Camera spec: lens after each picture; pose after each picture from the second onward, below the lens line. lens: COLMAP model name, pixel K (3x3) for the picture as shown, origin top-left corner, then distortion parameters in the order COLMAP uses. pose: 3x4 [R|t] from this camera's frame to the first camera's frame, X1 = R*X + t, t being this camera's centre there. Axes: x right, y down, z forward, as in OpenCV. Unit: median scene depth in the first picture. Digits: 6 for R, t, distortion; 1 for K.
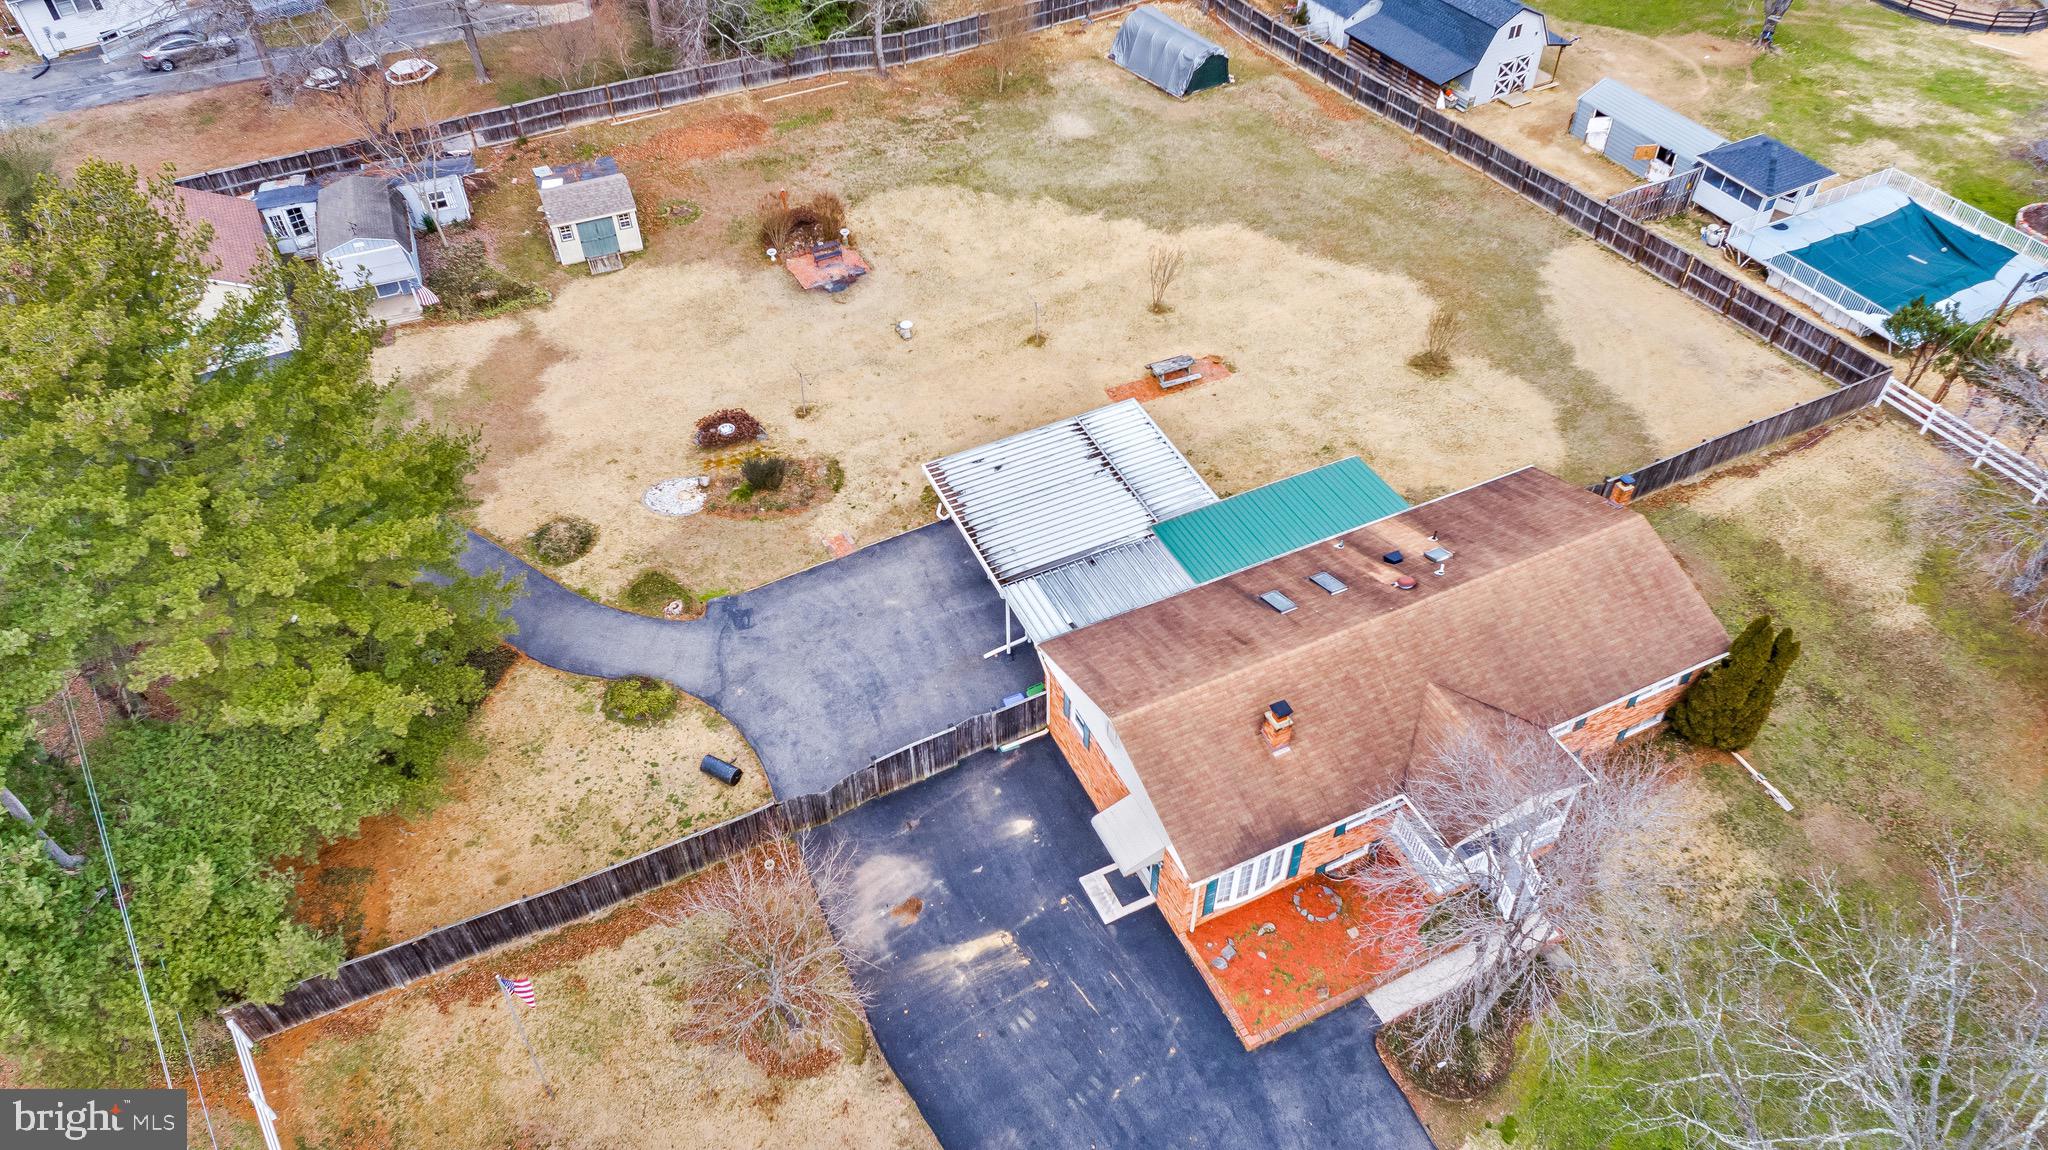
lens RADIAL K [[1384.5, 0, 1025.0], [0, 1384.5, 571.0], [0, 0, 1]] dist [-0.012138, 0.012175]
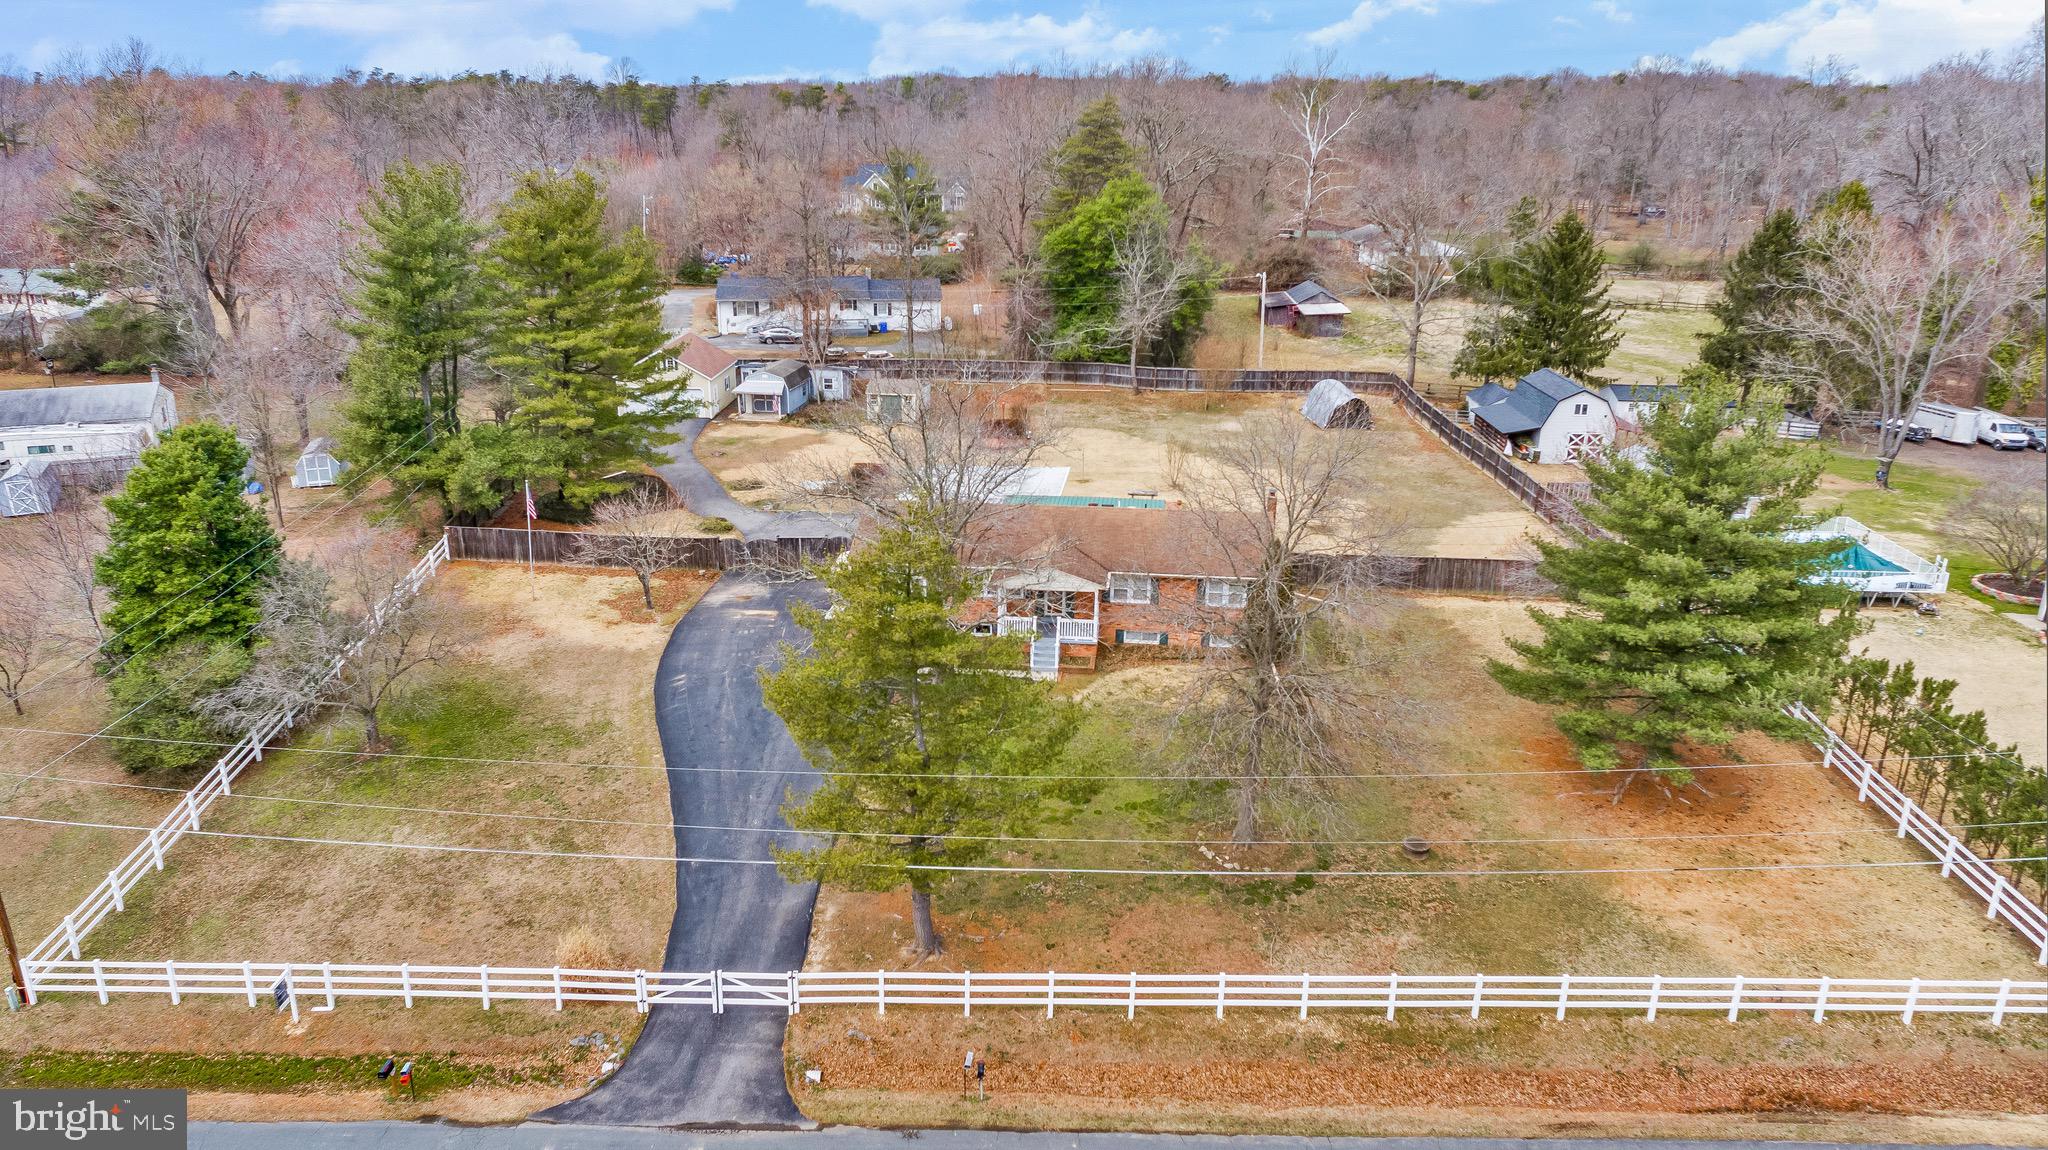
lens RADIAL K [[1381.6, 0, 990.0], [0, 1381.6, 556.6], [0, 0, 1]] dist [-0.010811, 0.010103]
pose [[0.842369, 0.174952, -0.509711, 0.665696], [-0.382925, 0.859838, -0.337709, 0.425293], [0.379186, 0.479657, 0.791295, -0.170992]]
